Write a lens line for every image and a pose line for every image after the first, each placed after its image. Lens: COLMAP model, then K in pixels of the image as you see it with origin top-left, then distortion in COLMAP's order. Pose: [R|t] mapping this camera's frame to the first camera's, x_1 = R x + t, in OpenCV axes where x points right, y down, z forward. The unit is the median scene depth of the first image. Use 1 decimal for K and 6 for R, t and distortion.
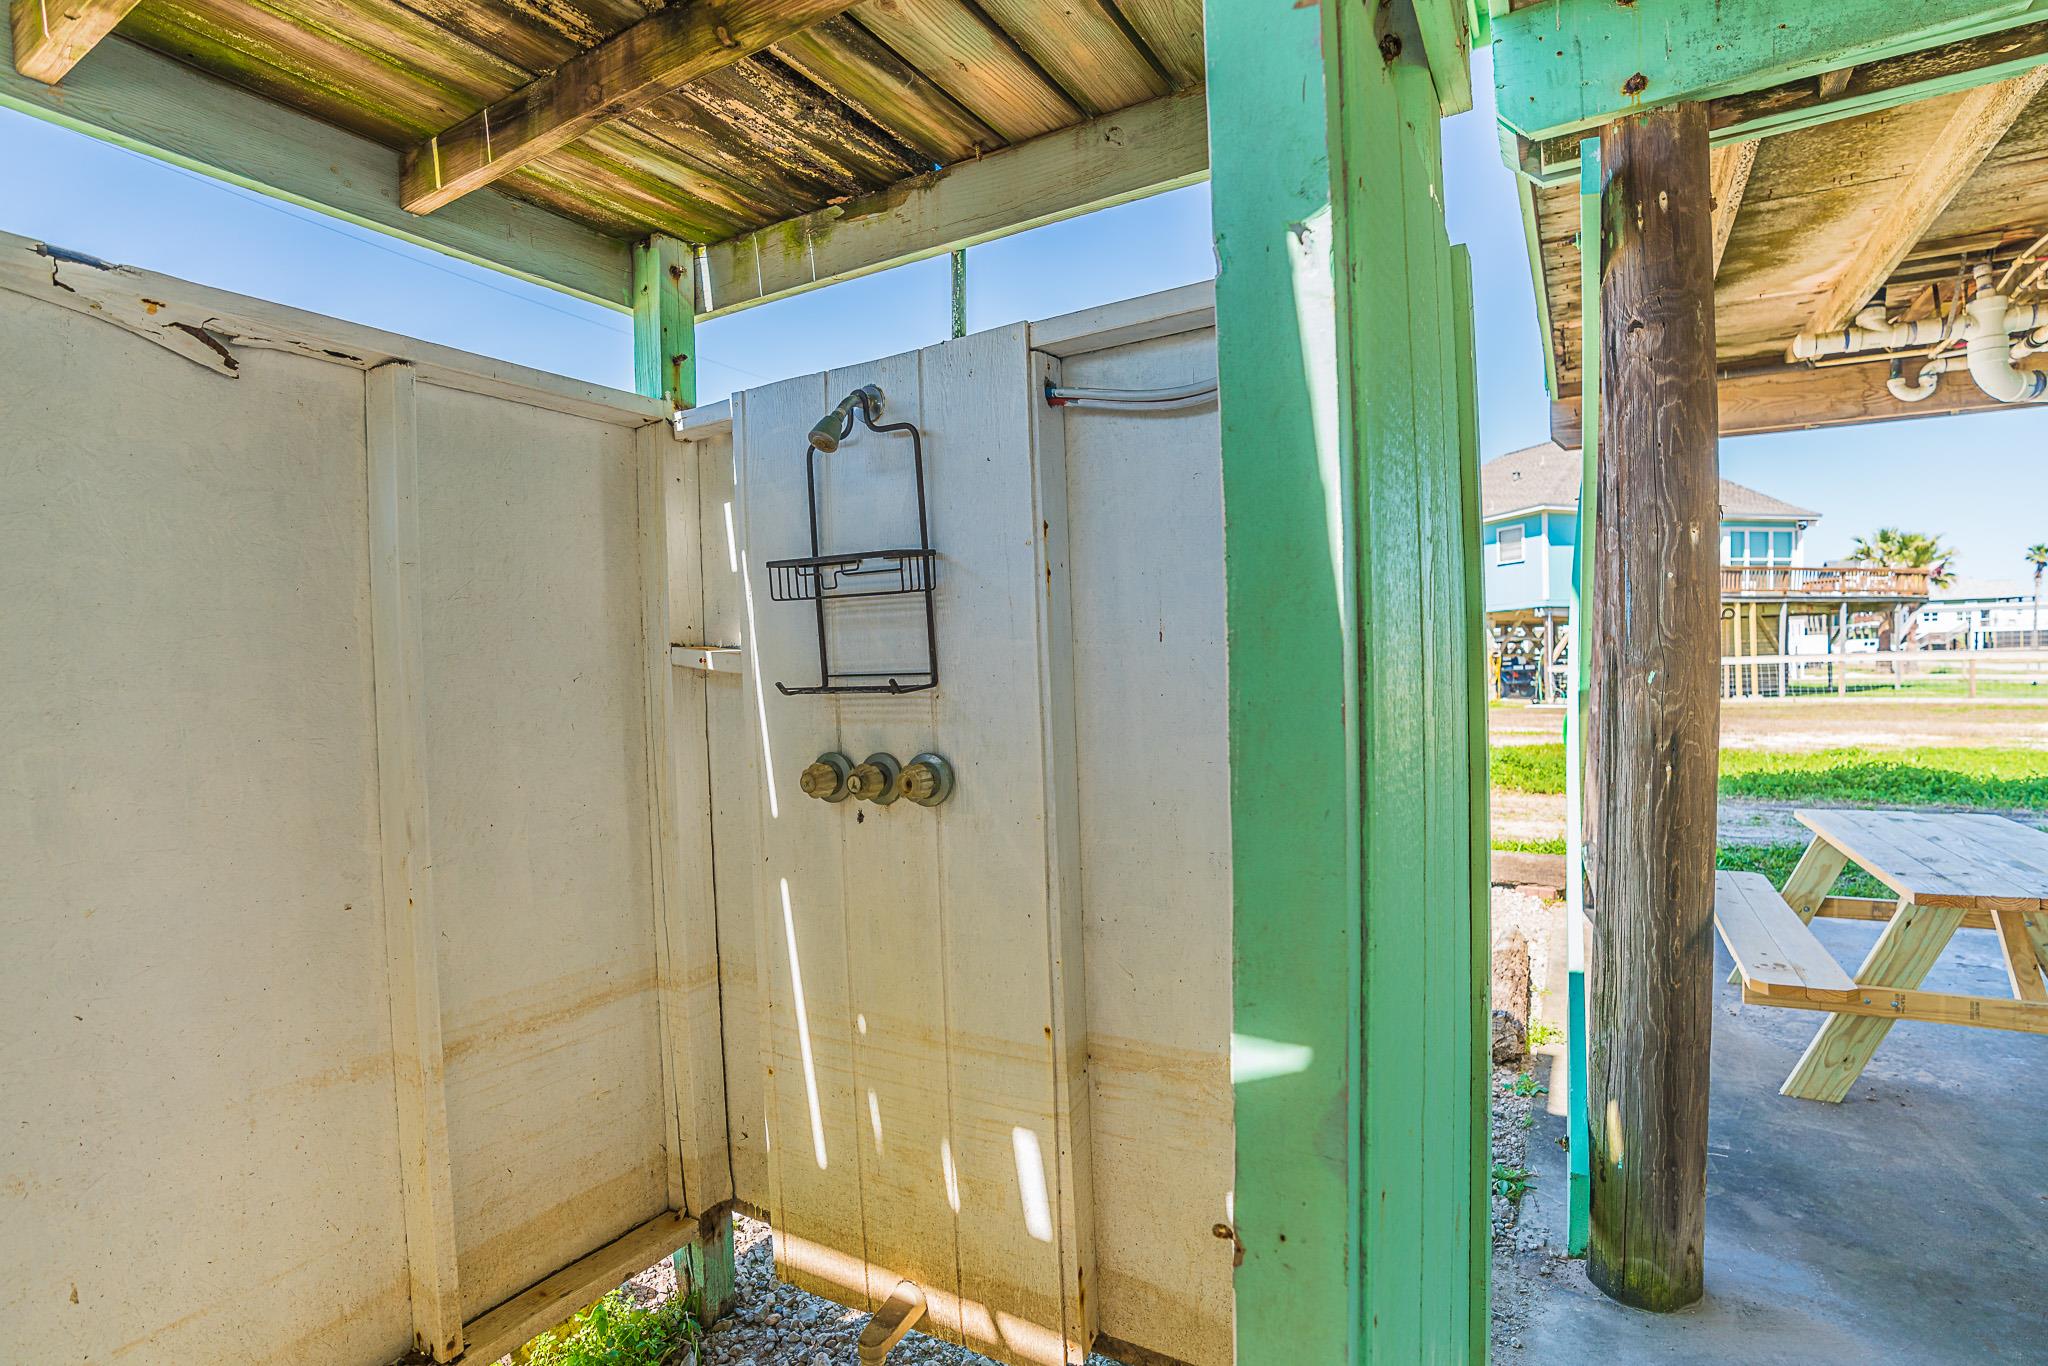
lens RADIAL K [[985.9, 0, 1020.4], [0, 985.9, 673.7], [0, 0, 1]] dist [-0.063331, 0.020163]
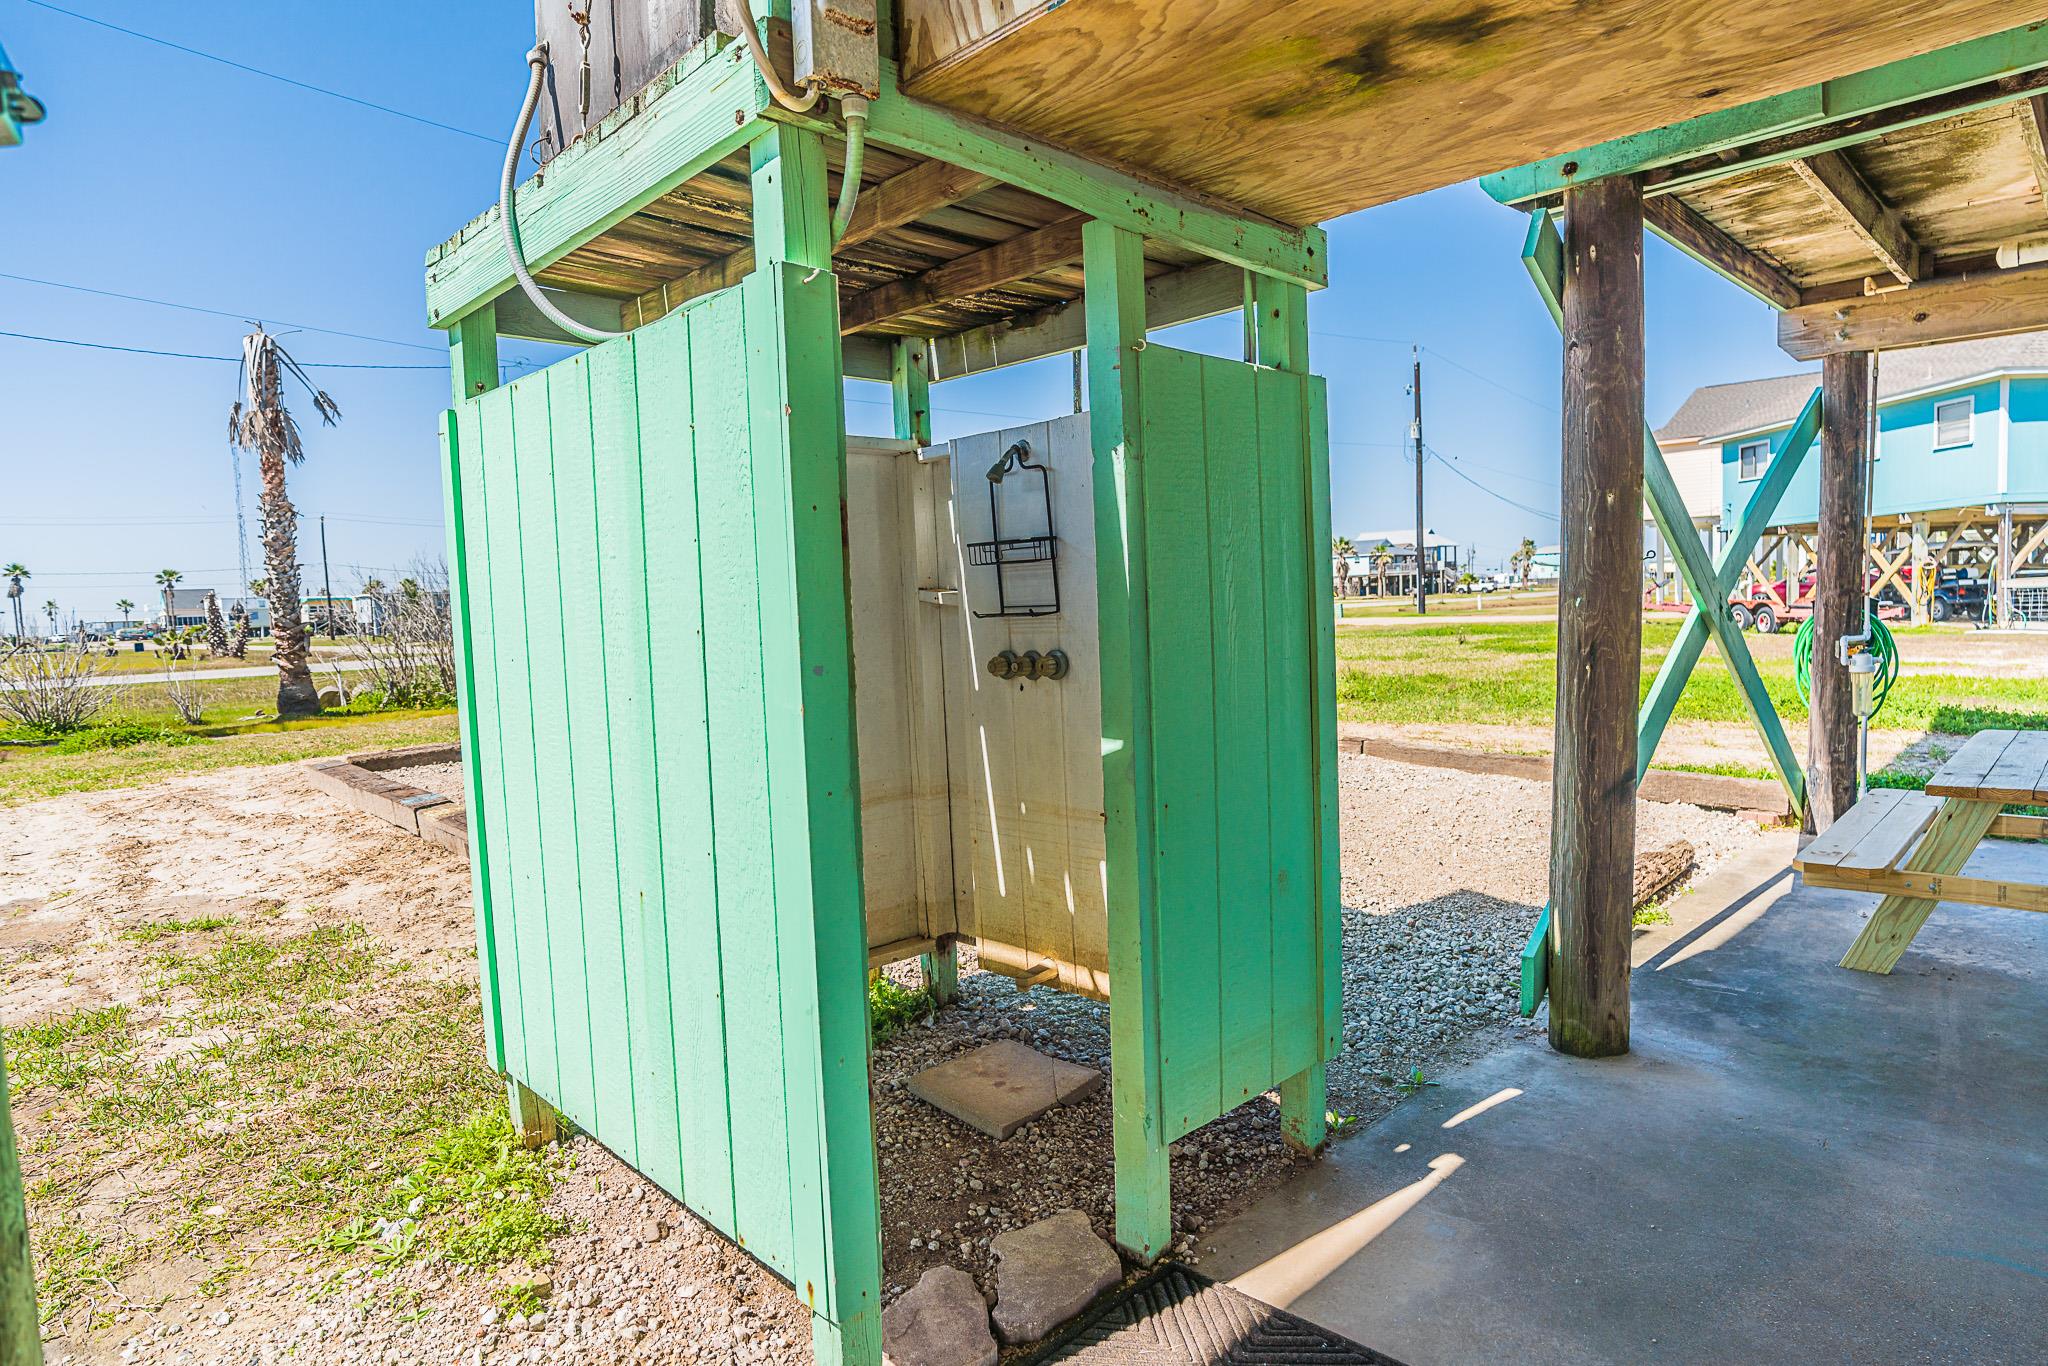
lens RADIAL K [[1119.6, 0, 1028.0], [0, 1119.6, 622.6], [0, 0, 1]] dist [-0.000225, 0.000278]
pose [[0.966190, -0.005372, -0.257776, 0.308480], [0.011033, 0.999729, 0.020520, -0.008847], [0.257596, -0.022671, 0.965987, -0.779656]]
